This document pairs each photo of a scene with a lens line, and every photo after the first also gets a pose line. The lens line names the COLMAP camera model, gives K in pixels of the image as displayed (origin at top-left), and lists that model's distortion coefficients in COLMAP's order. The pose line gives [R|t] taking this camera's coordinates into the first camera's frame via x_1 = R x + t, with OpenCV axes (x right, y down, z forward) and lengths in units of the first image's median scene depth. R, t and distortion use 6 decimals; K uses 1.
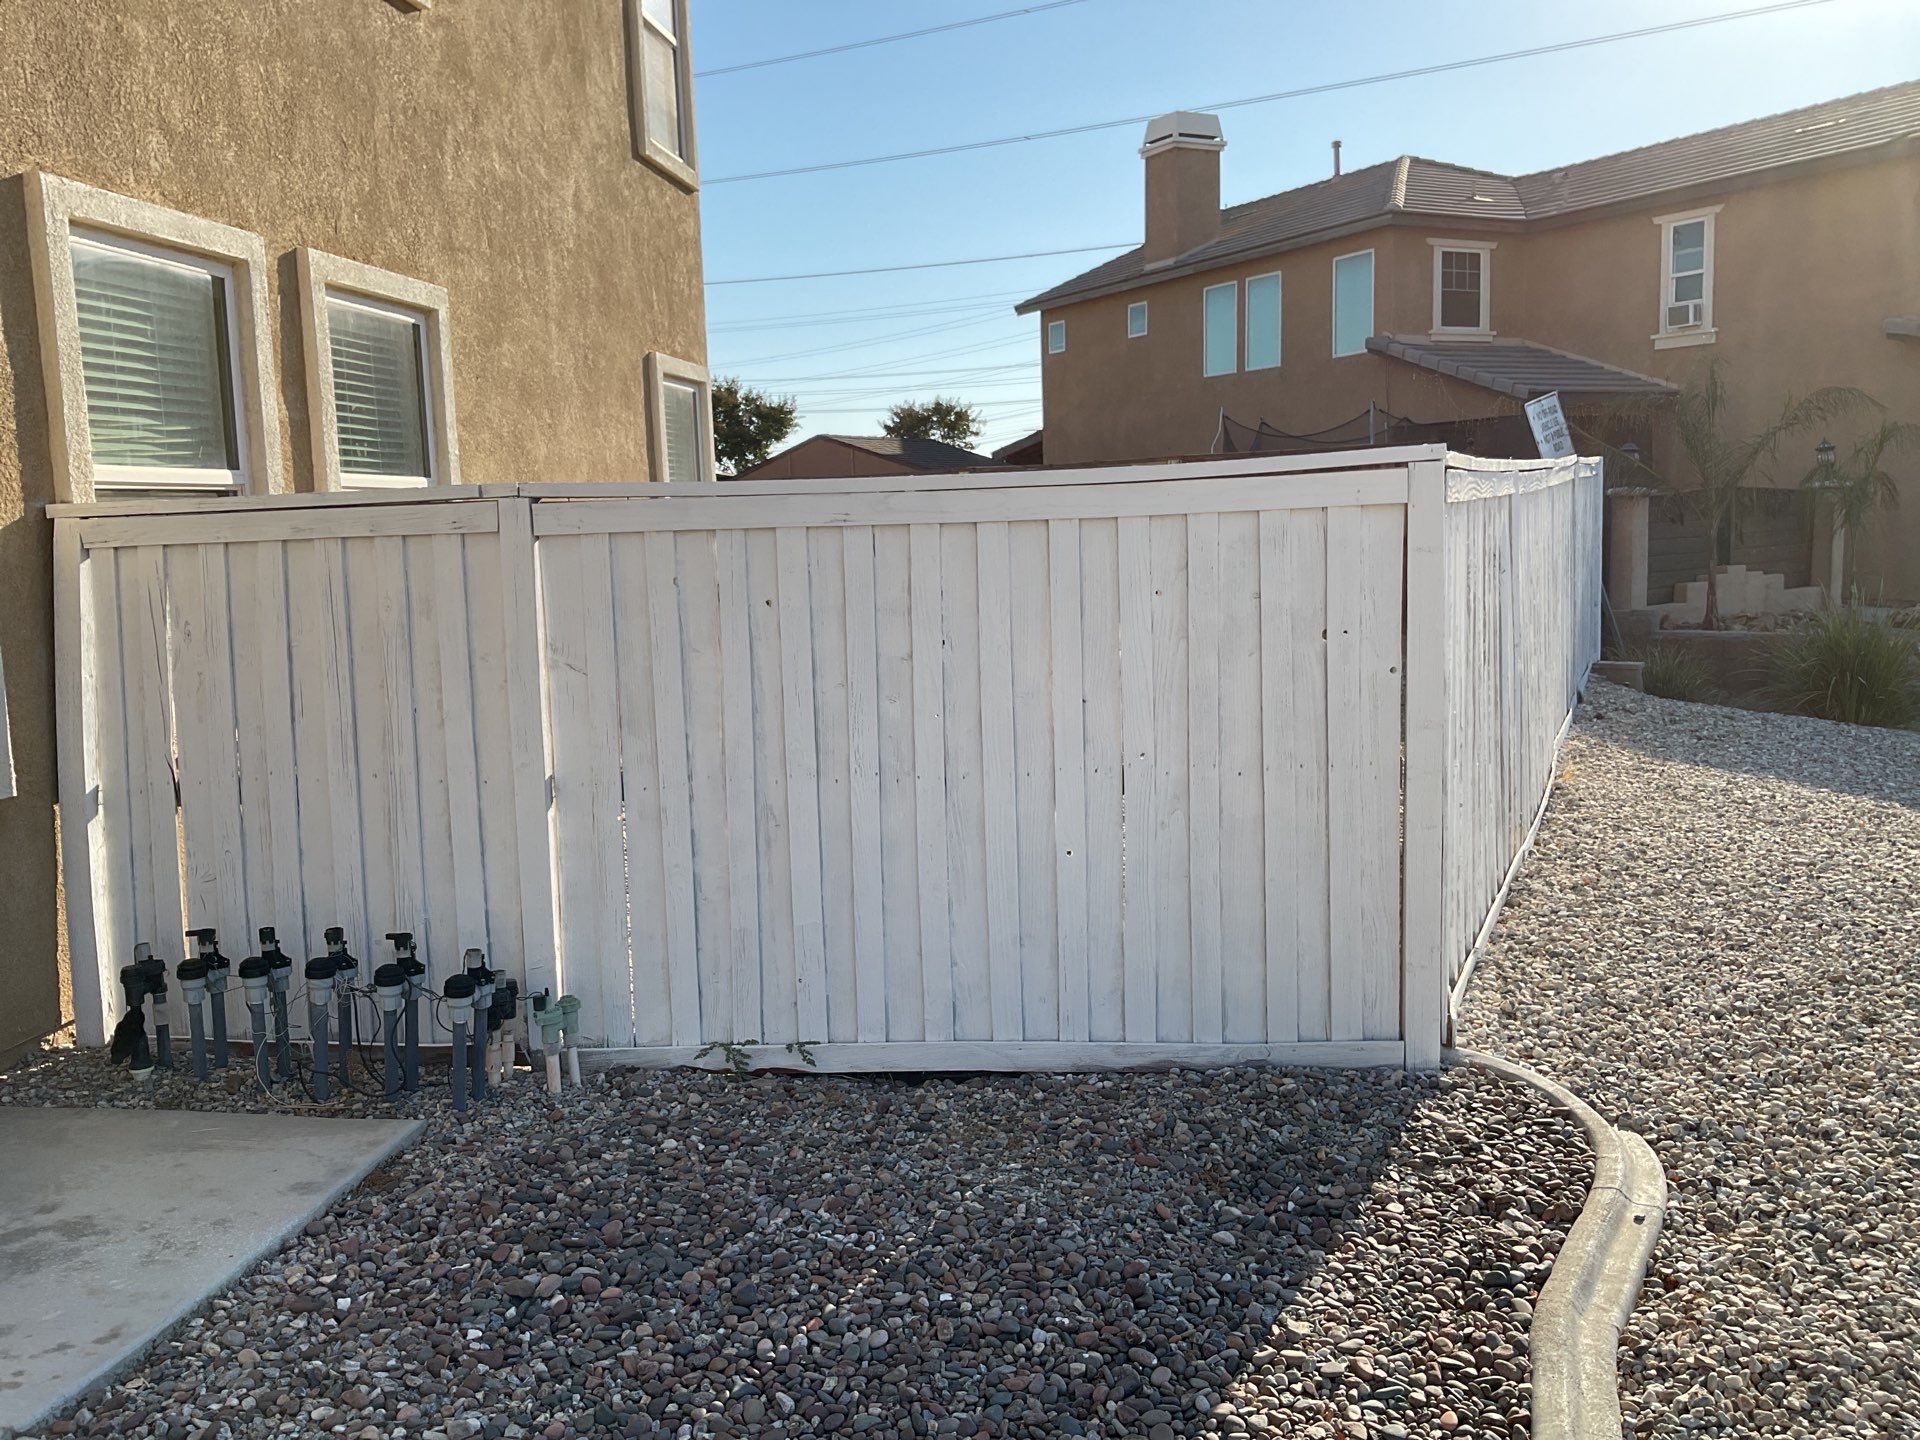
lens RADIAL K [[1603.2, 0, 949.0], [0, 1603.2, 716.6], [0, 0, 1]] dist [-0.000948, -0.014236]
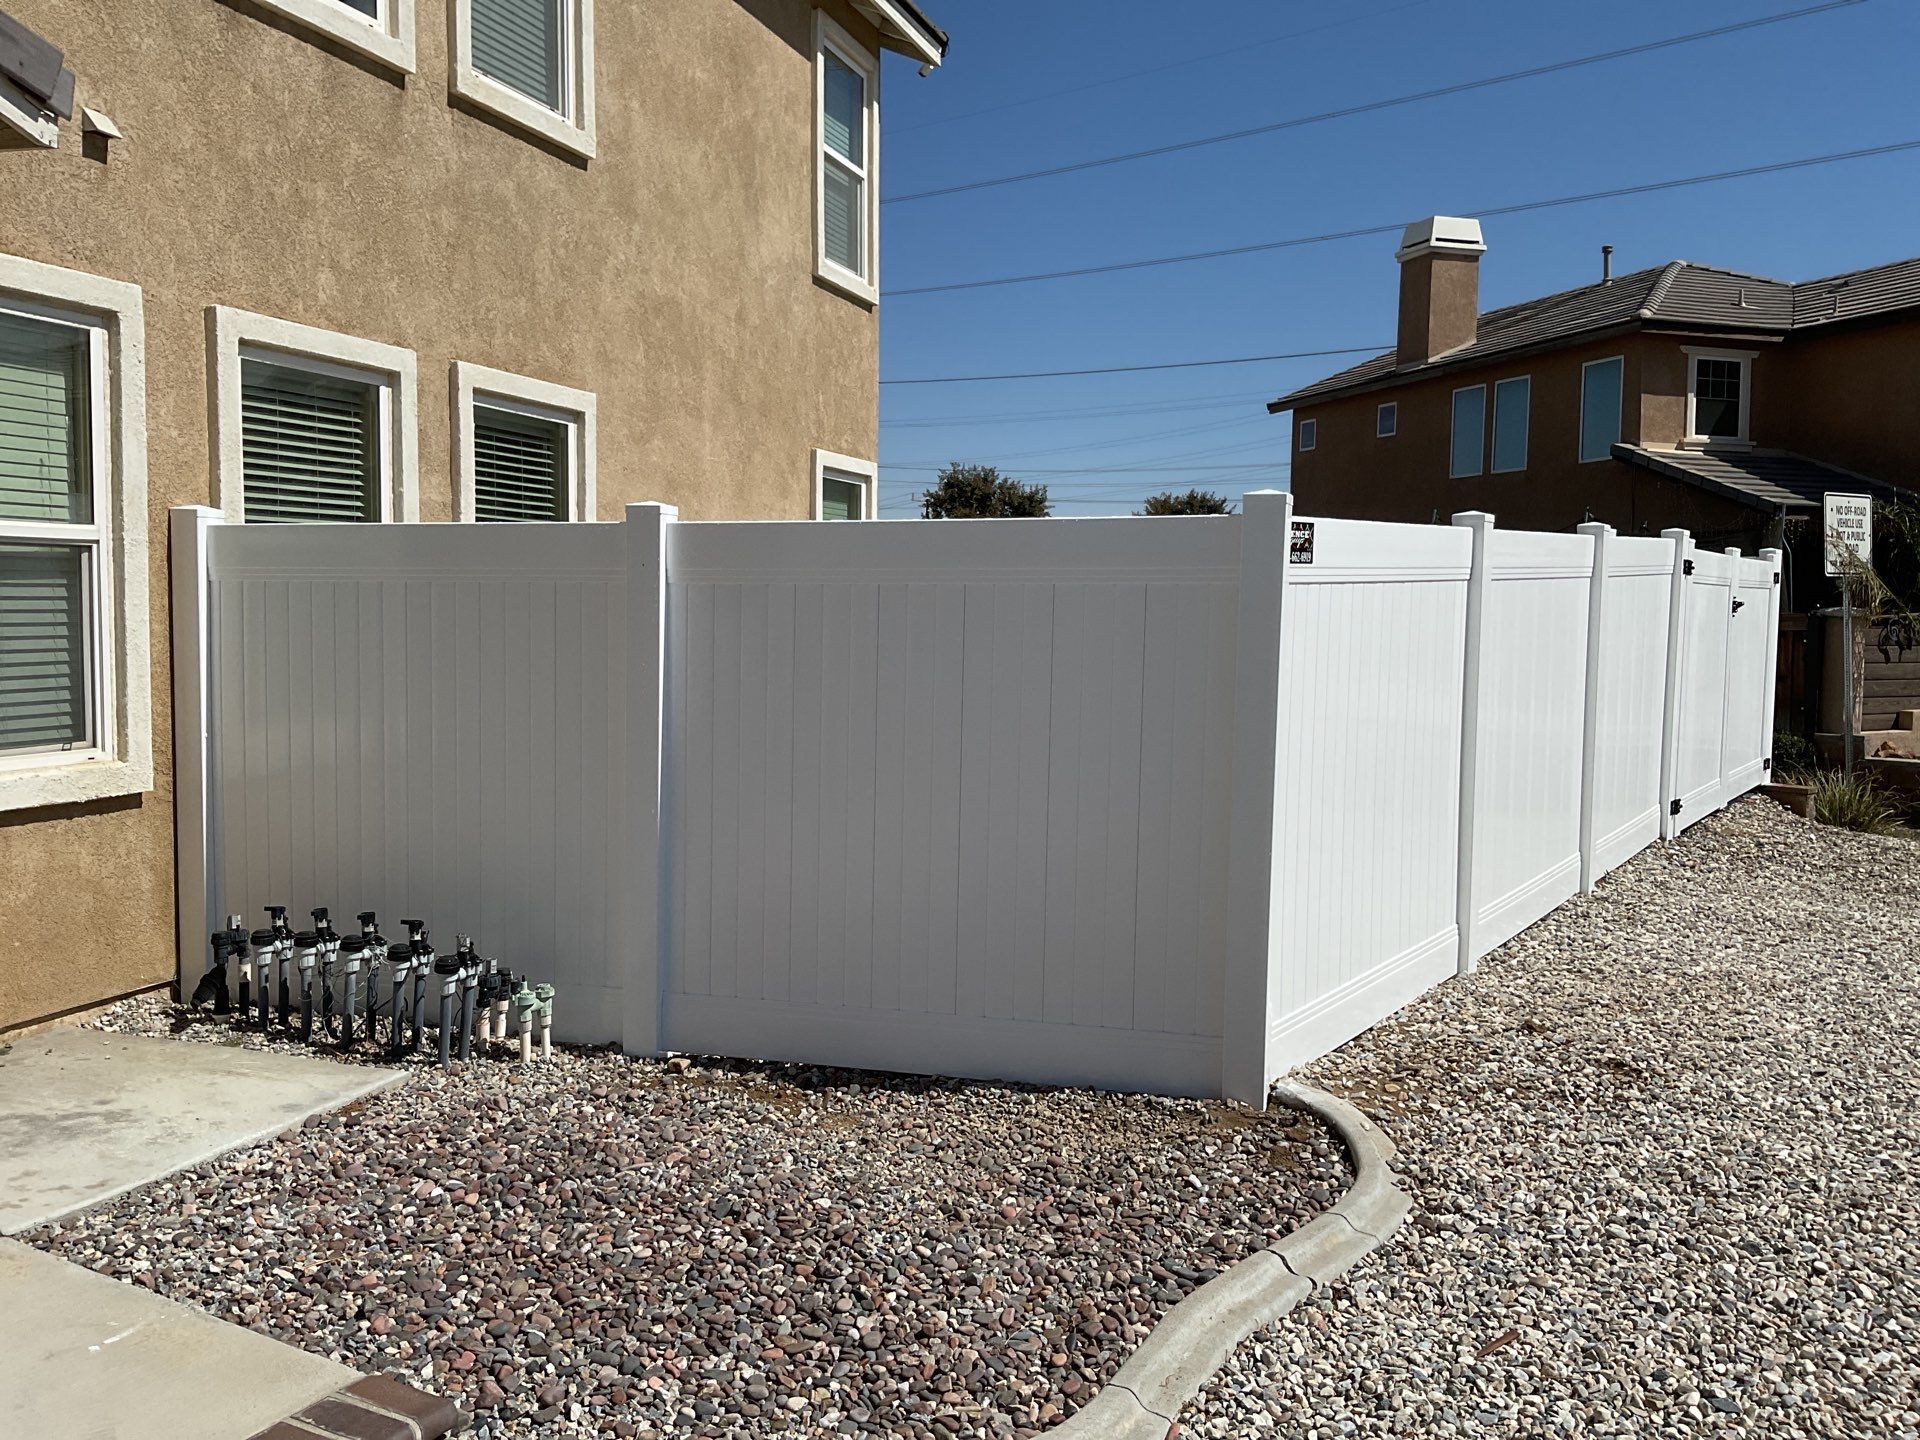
lens RADIAL K [[1587.6, 0, 962.7], [0, 1587.6, 709.3], [0, 0, 1]] dist [0.101262, -0.190606]
pose [[0.983393, 0.057232, -0.172227, 0.146954], [-0.066776, 0.996507, -0.050139, 0.003711], [0.168756, 0.060807, 0.983780, -0.083823]]
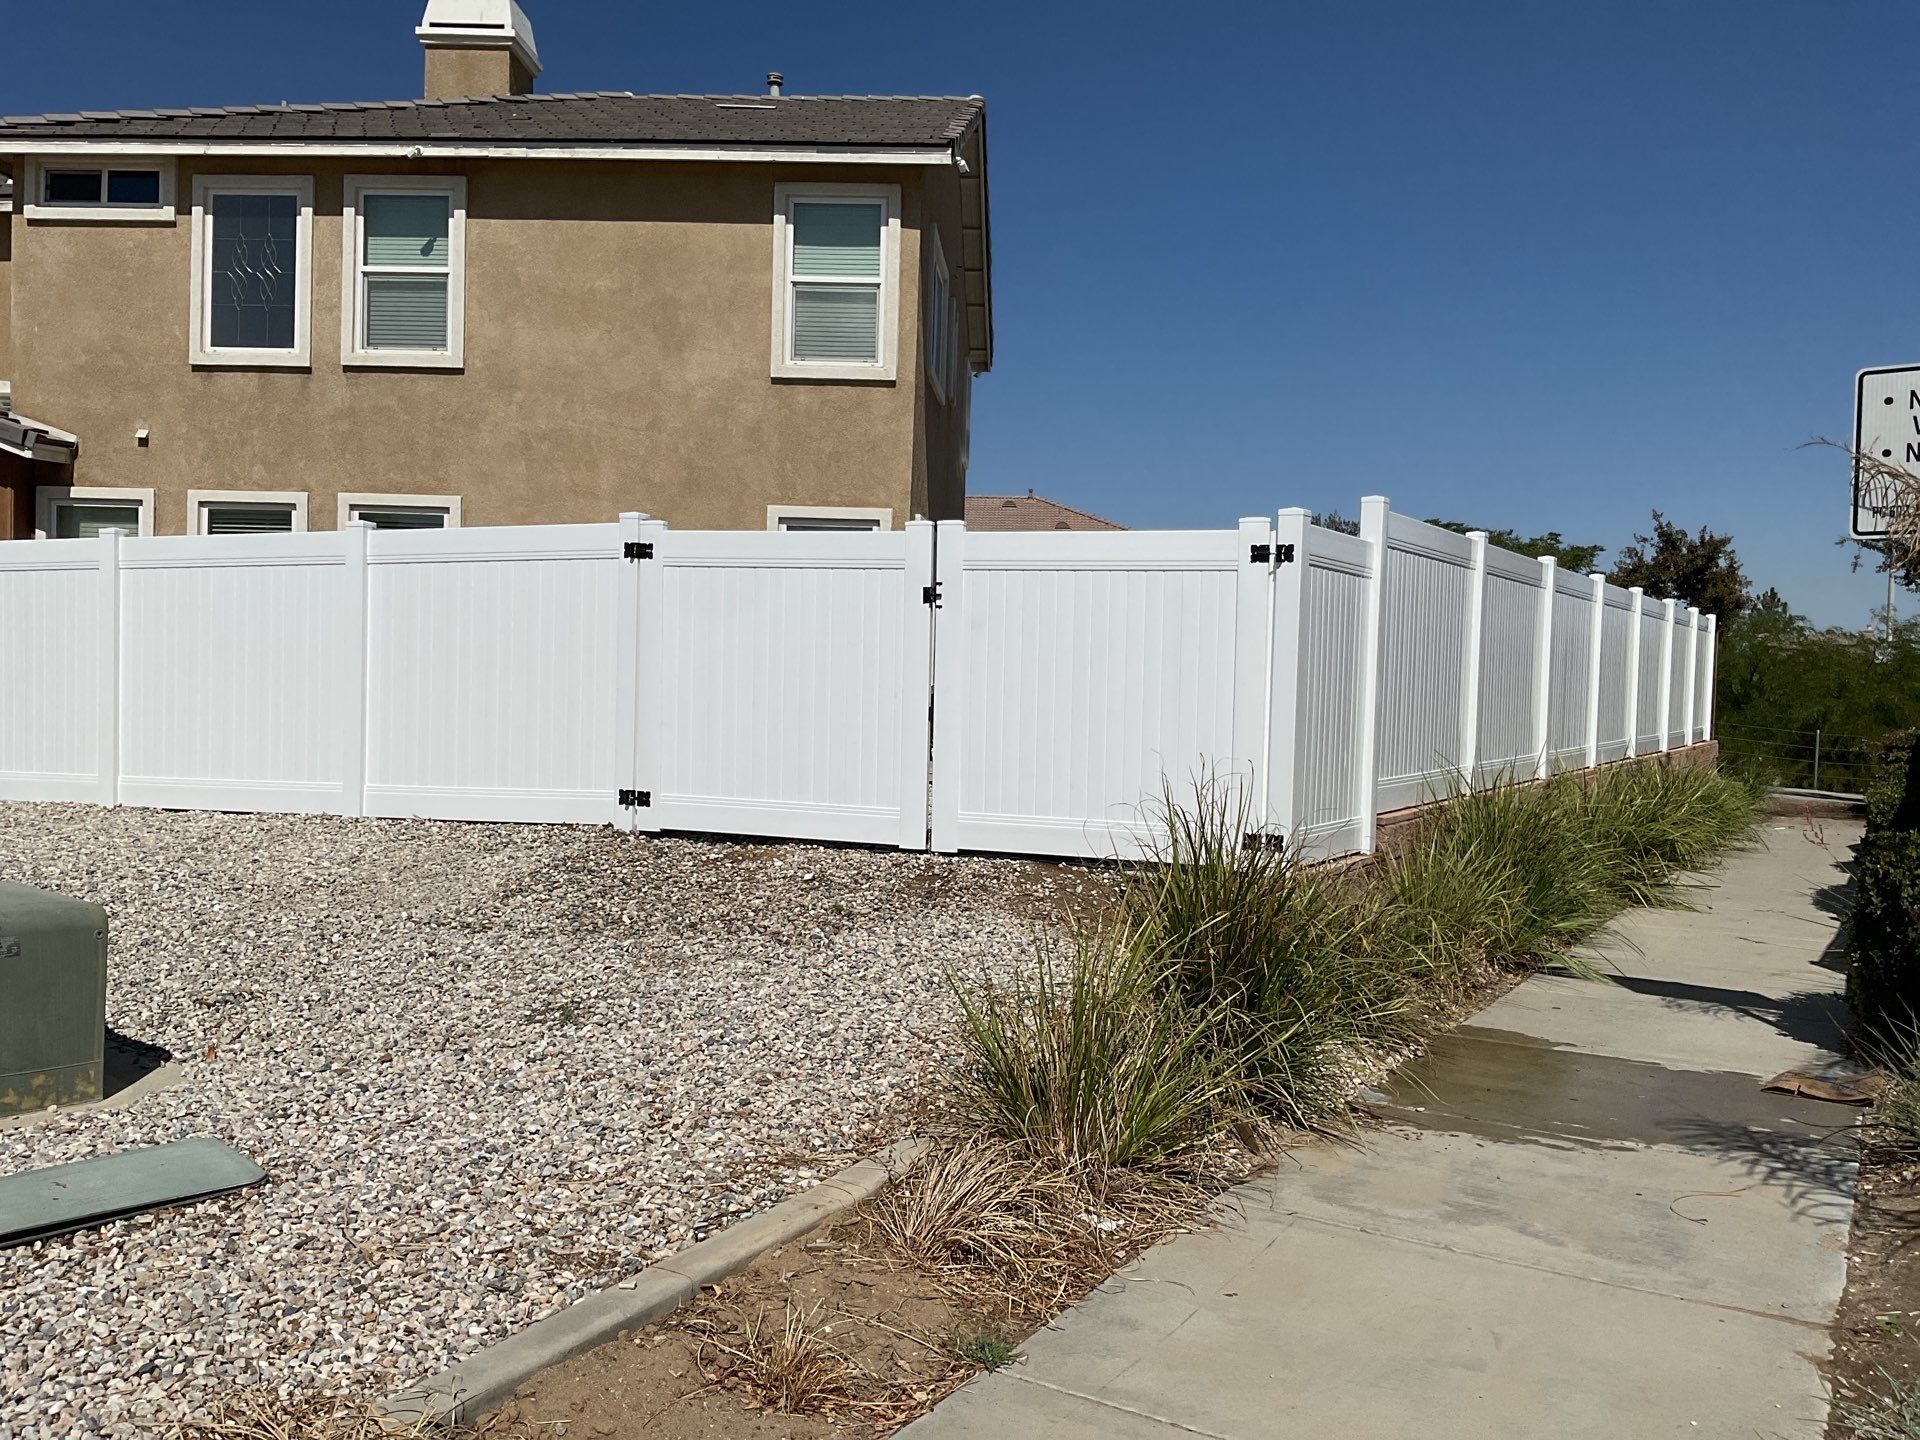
lens RADIAL K [[1592.3, 0, 960.0], [0, 1592.3, 720.0], [0, 0, 1]] dist [0.059822, -0.101978]
pose [[0.092940, 0.073926, -0.992924, 1.633572], [-0.156262, 0.985965, 0.058781, -0.179520], [0.983333, 0.149693, 0.103187, 1.295427]]
